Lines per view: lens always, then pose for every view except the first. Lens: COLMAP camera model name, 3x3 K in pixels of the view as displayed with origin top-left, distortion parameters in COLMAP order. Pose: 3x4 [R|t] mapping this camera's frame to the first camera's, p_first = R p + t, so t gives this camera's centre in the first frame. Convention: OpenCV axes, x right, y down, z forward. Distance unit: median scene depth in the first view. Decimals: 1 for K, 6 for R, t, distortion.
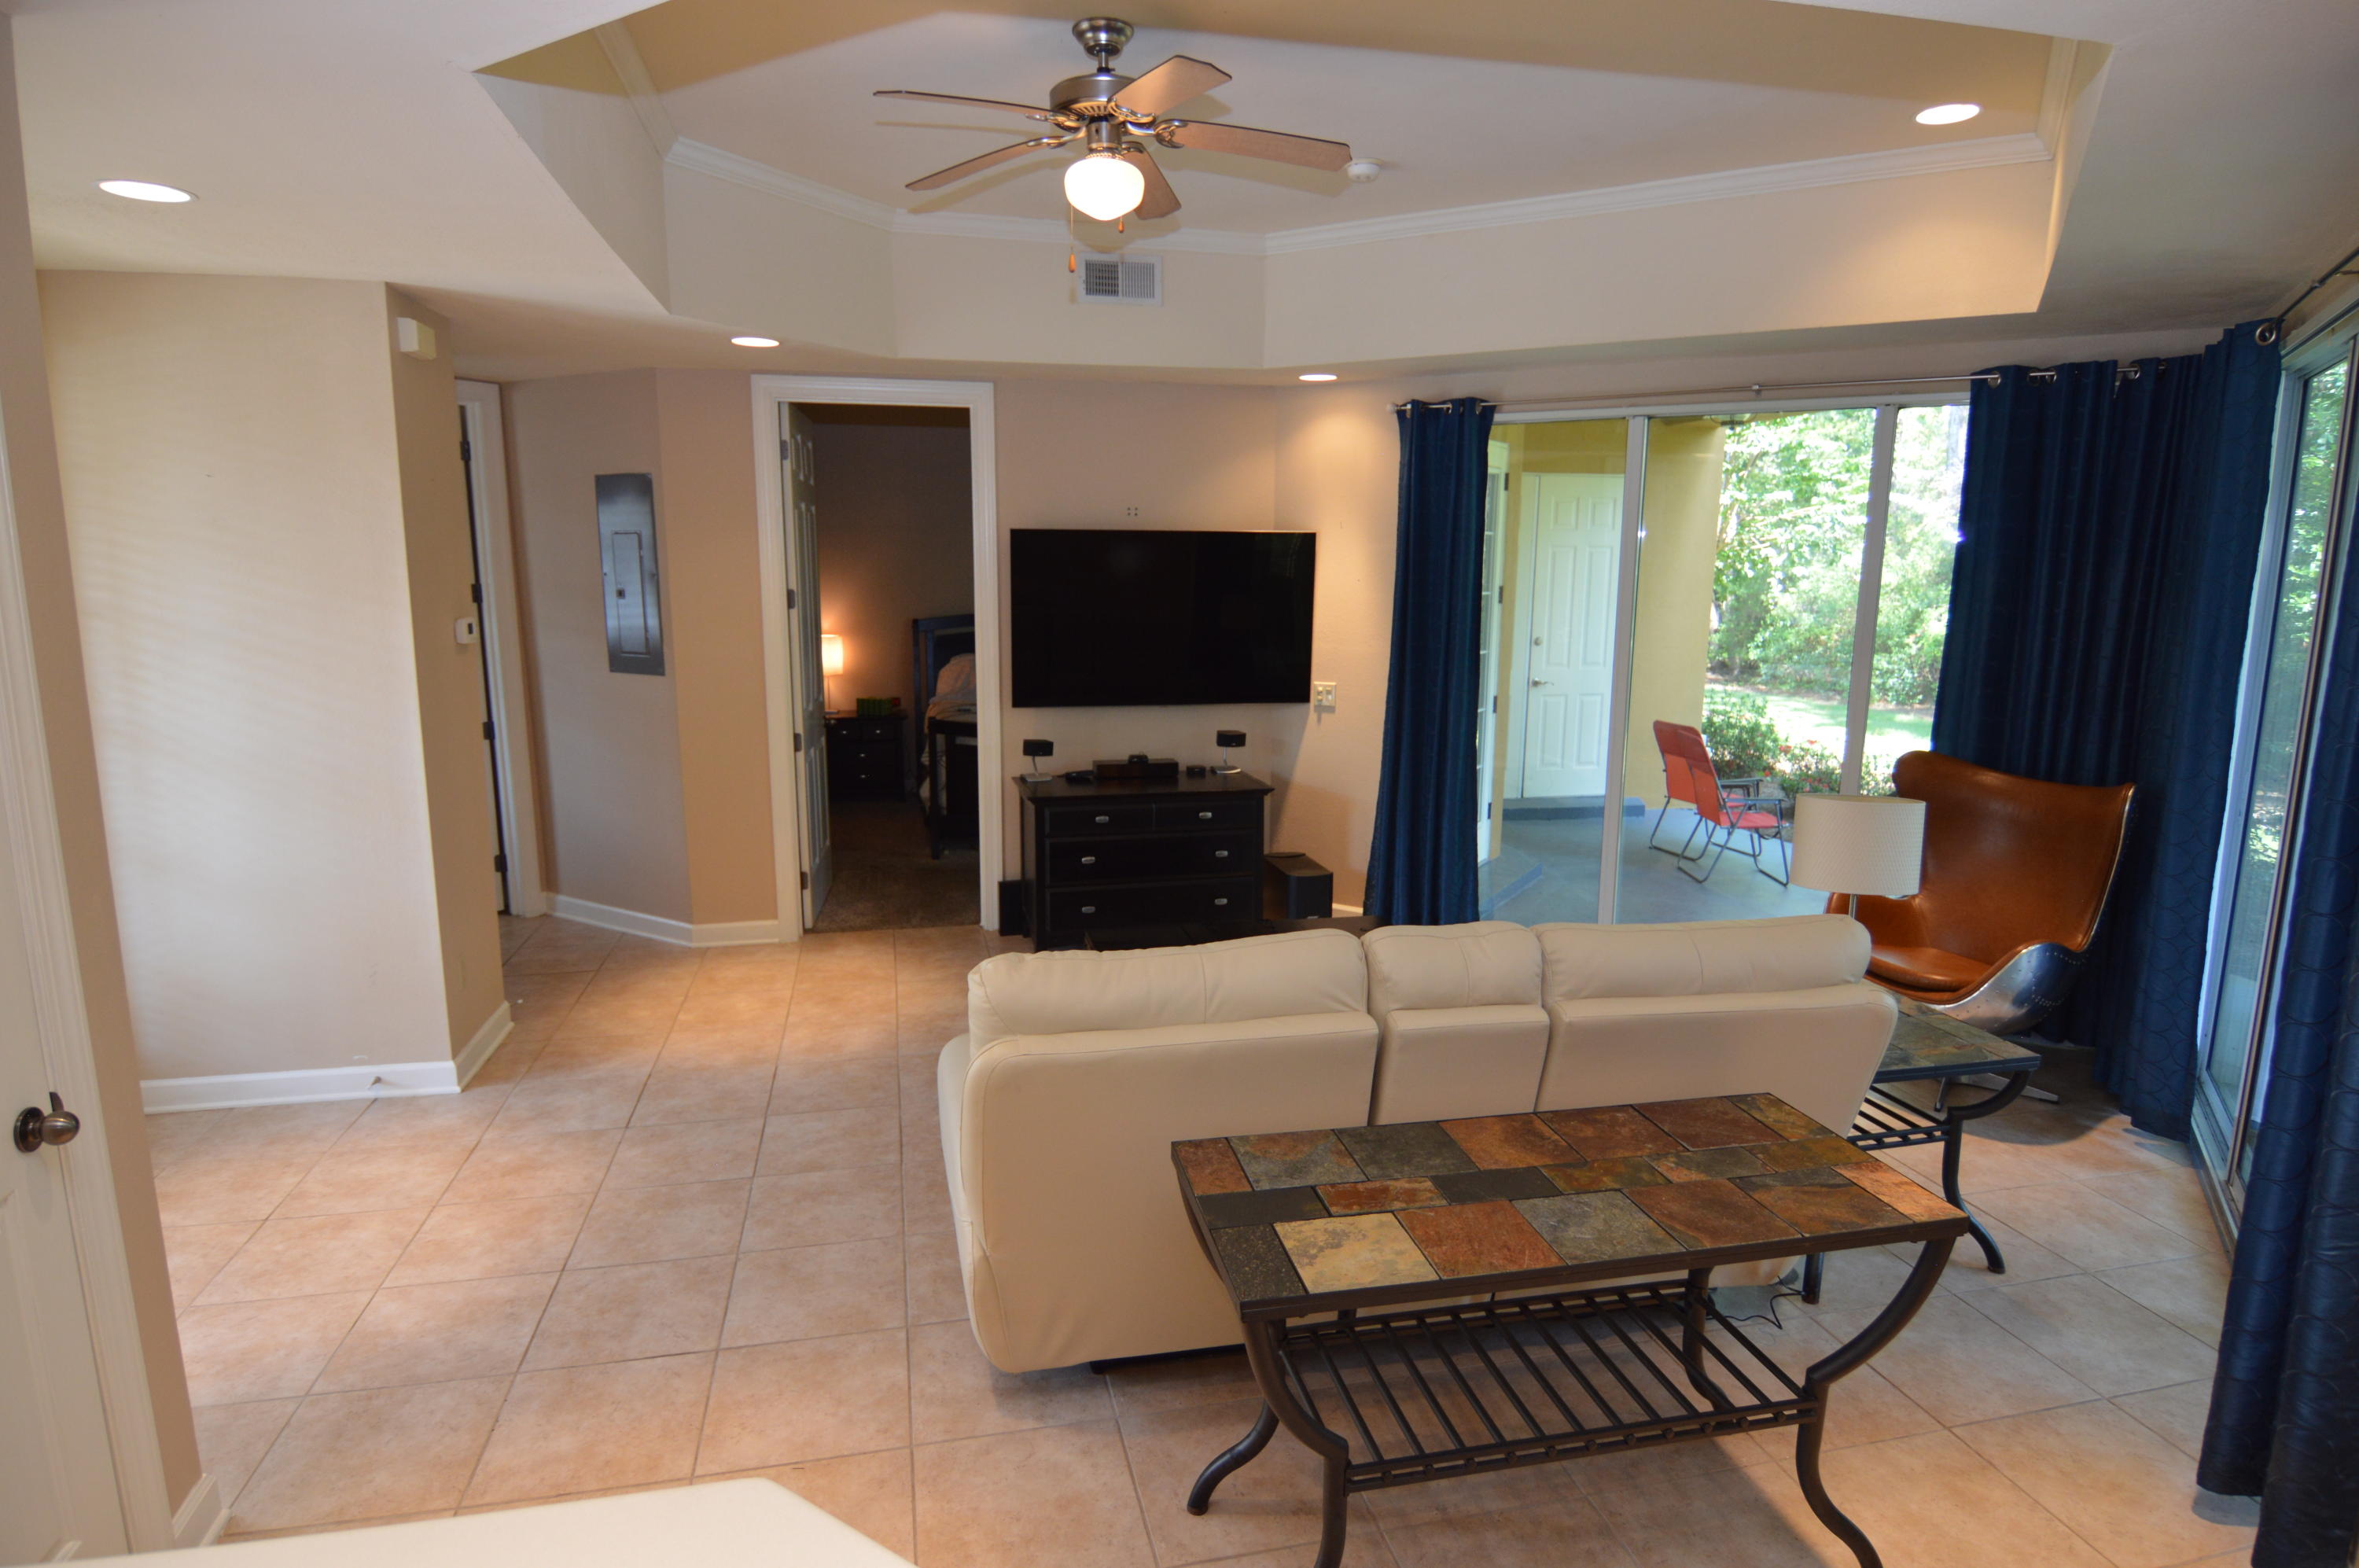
lens RADIAL K [[1267.9, 0, 1181.0], [0, 1267.9, 774.8], [0, 0, 1]] dist [0.005033, -0.021658]
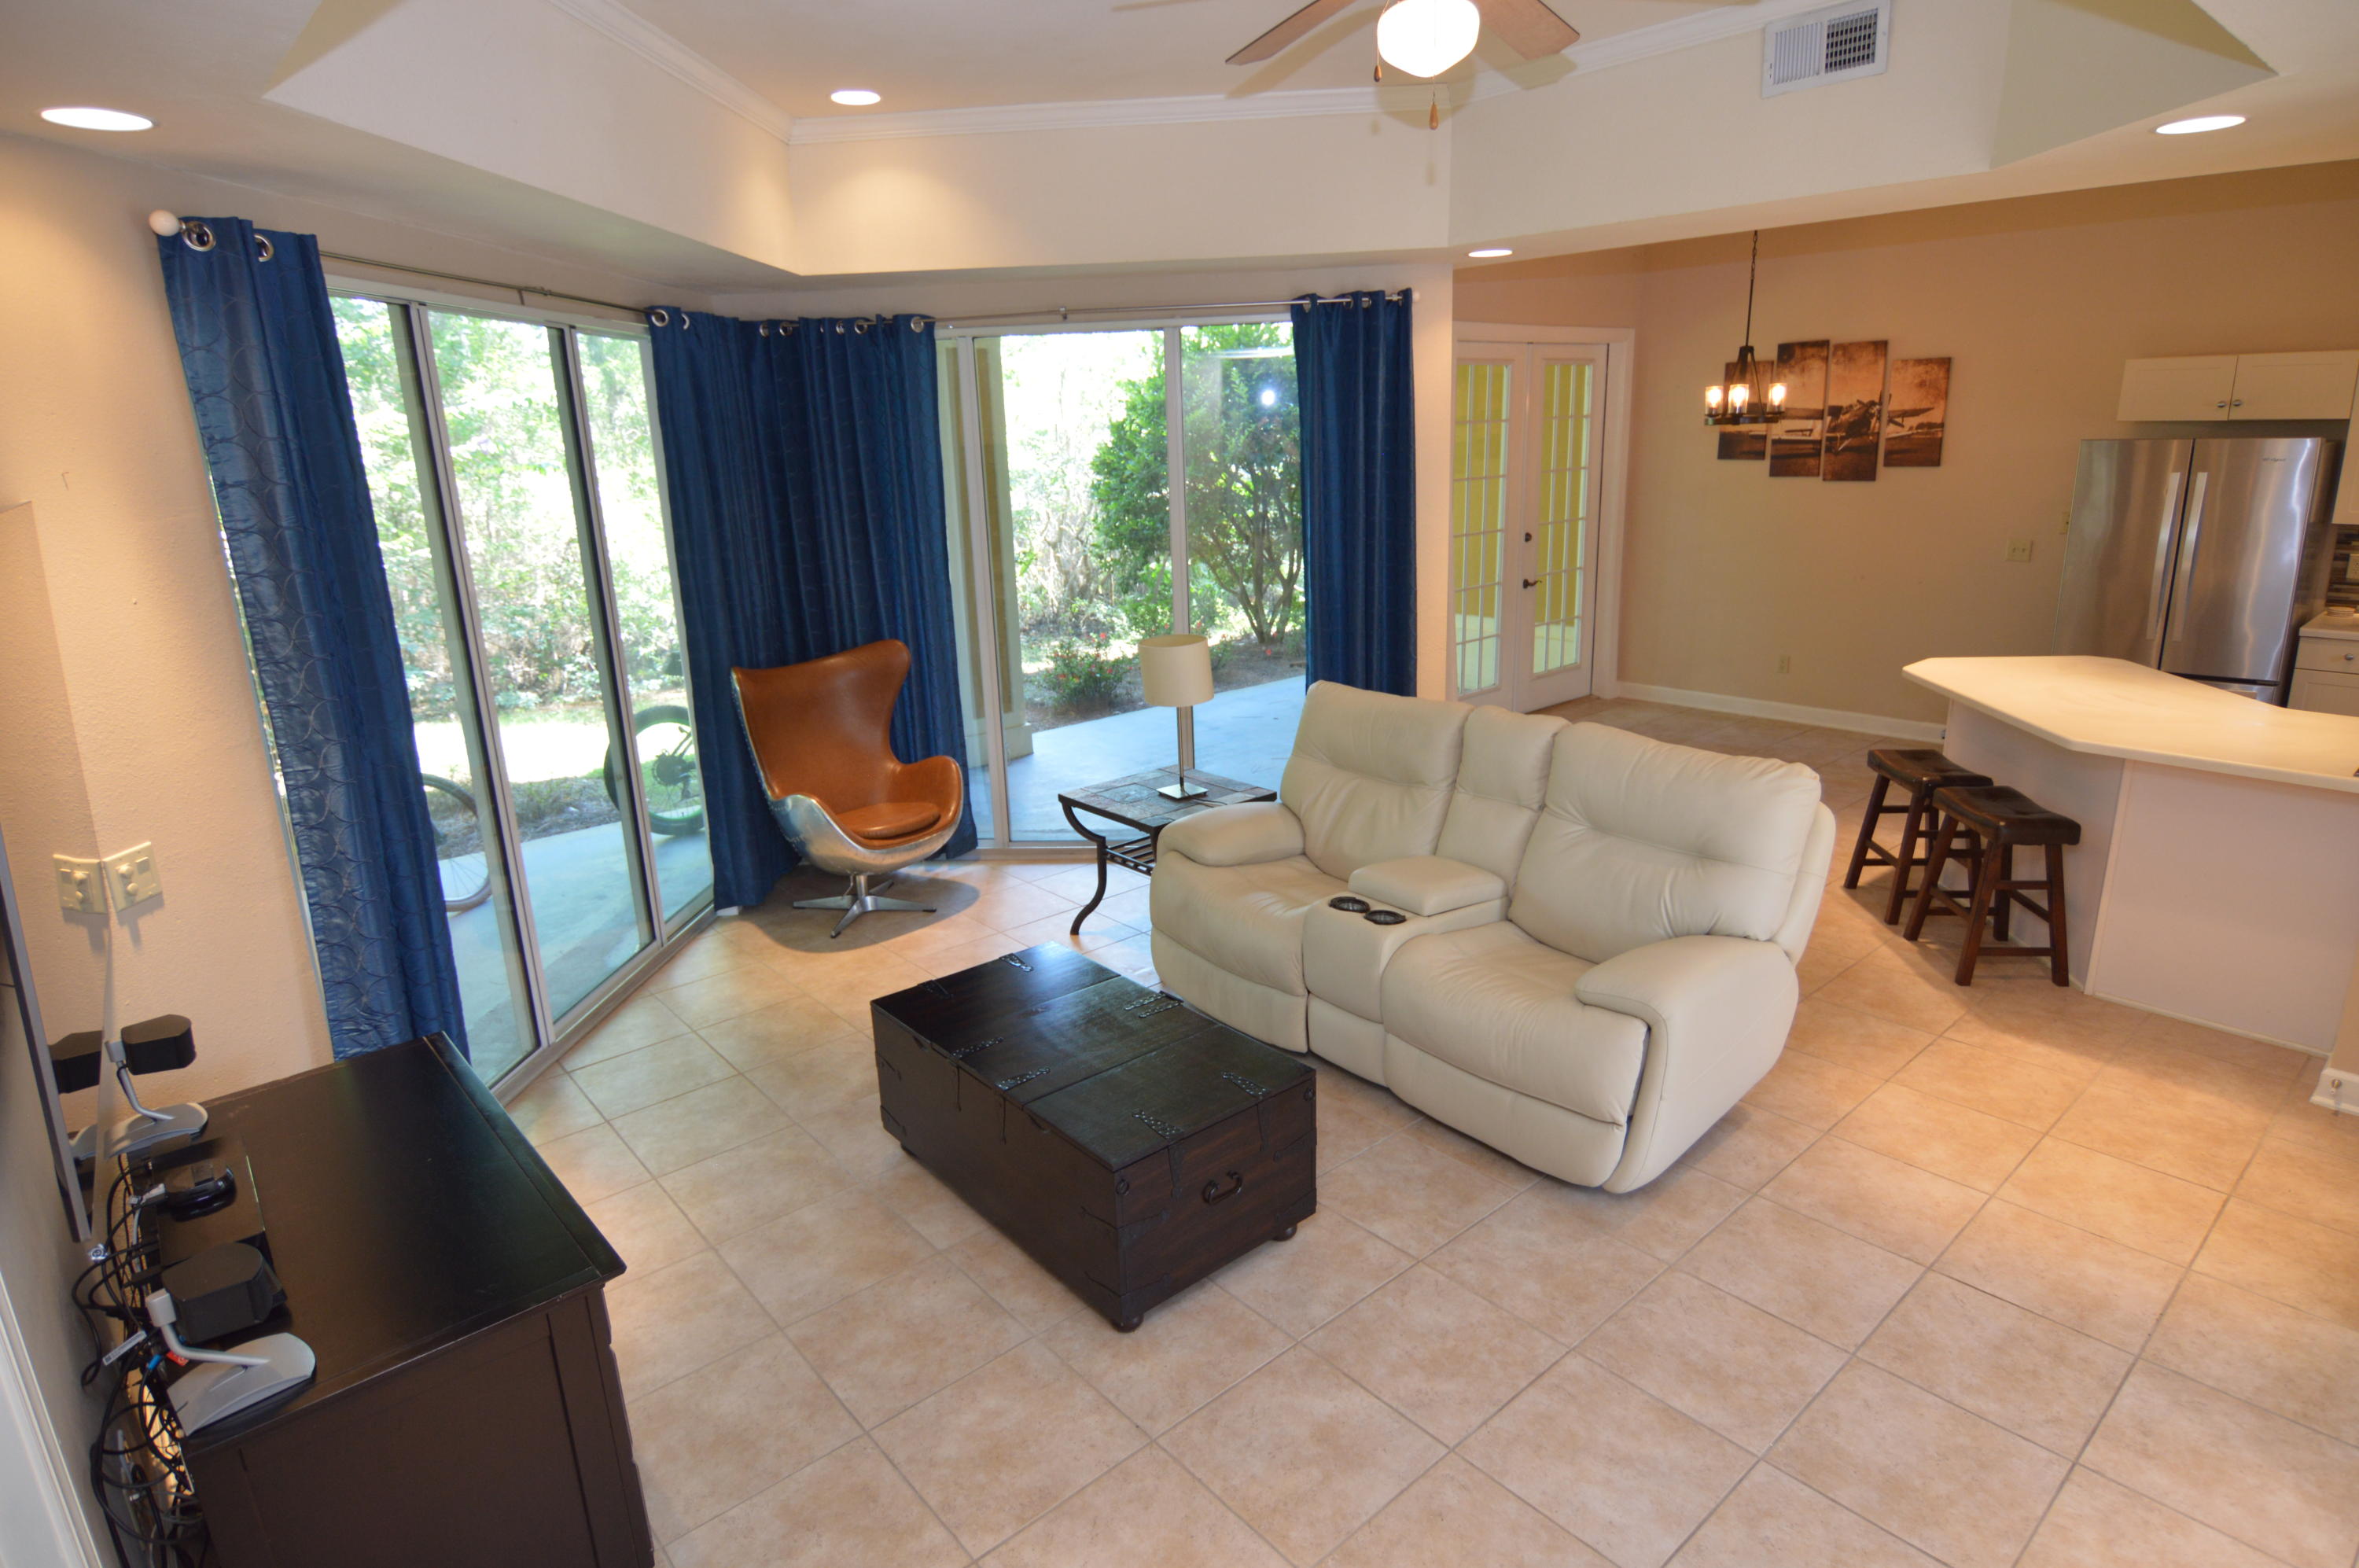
lens RADIAL K [[1267.9, 0, 1181.0], [0, 1267.9, 774.8], [0, 0, 1]] dist [0.005033, -0.021658]
pose [[-0.463384, -0.225090, 0.857094, -0.520669], [0.174493, 0.925089, 0.337286, -0.225528], [-0.868808, 0.305849, -0.389395, 1.072918]]
